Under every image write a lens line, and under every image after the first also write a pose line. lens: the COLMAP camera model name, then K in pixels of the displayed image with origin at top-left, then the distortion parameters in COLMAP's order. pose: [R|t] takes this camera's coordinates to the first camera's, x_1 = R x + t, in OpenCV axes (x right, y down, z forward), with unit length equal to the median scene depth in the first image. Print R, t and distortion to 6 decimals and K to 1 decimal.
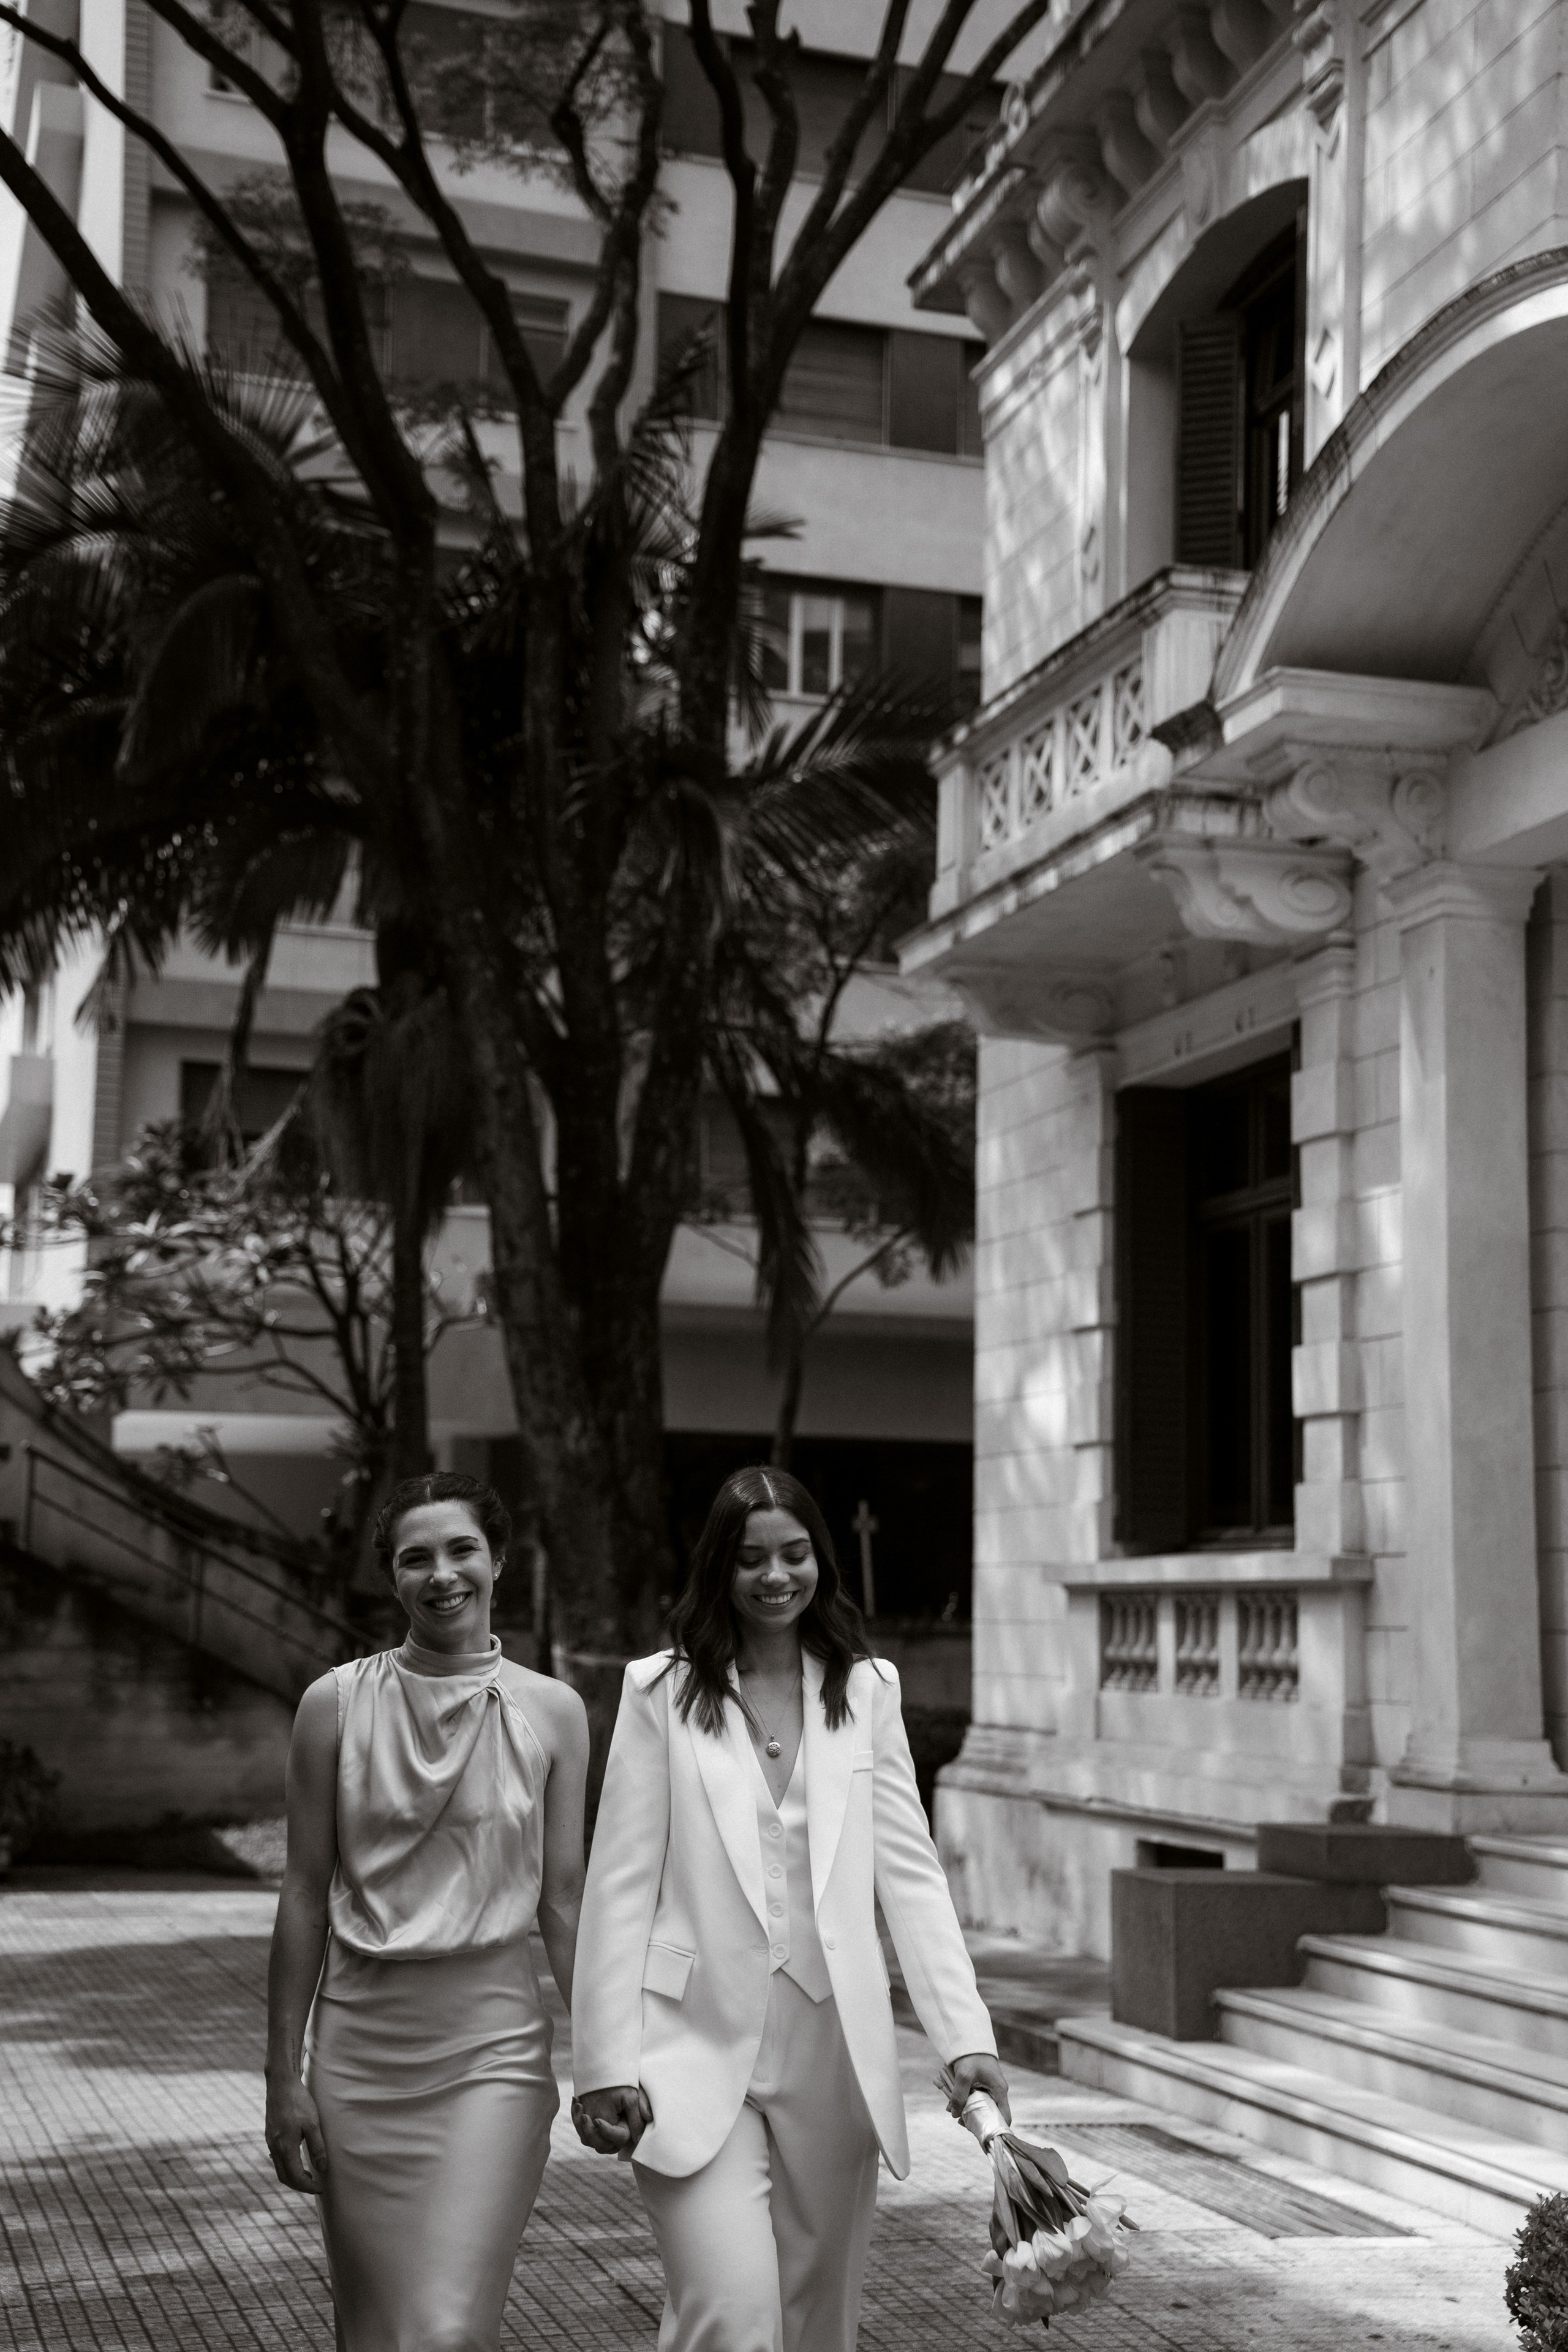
lens RADIAL K [[2981.3, 0, 784.0], [0, 2981.3, 1176.0], [0, 0, 1]] dist [0.282452, 0.007708]
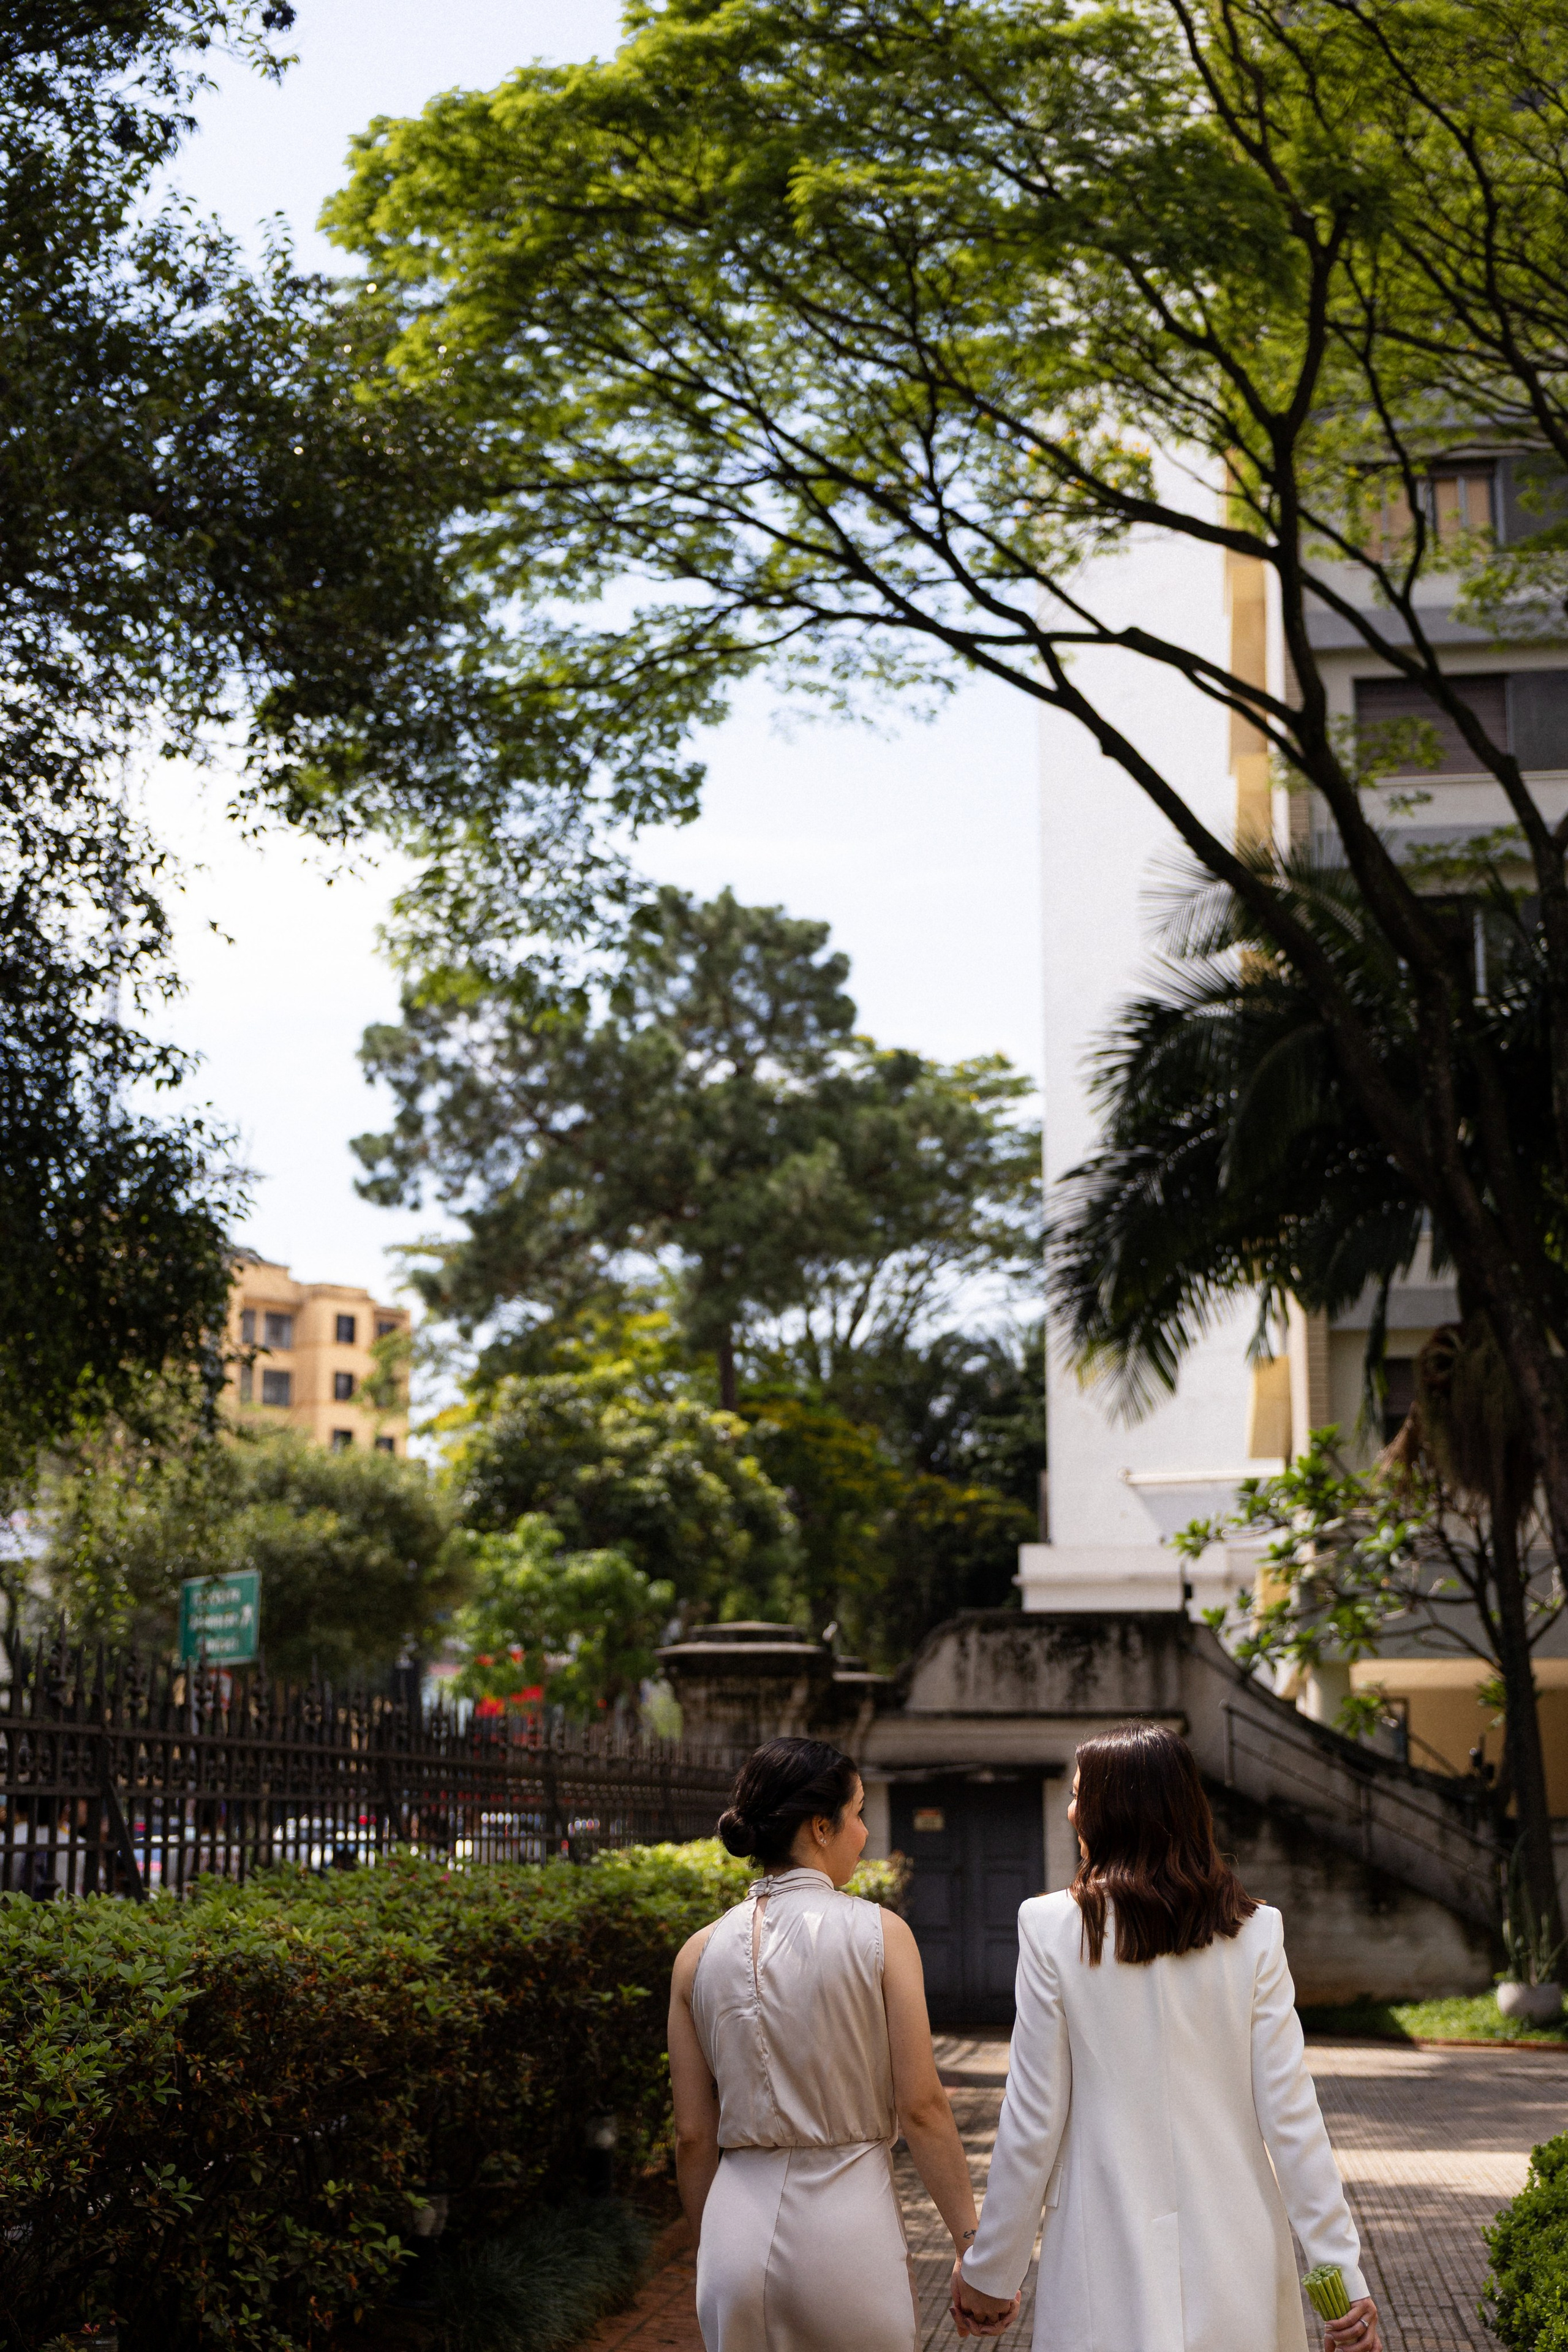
lens RADIAL K [[3119.2, 0, 784.0], [0, 3119.2, 1176.0], [0, 0, 1]] dist [0.012796, 0.013893]
pose [[0.907153, -0.105736, -0.407300, 0.138699], [0.076121, 0.993182, -0.088291, -0.029934], [0.413859, 0.049090, 0.909016, -0.277380]]
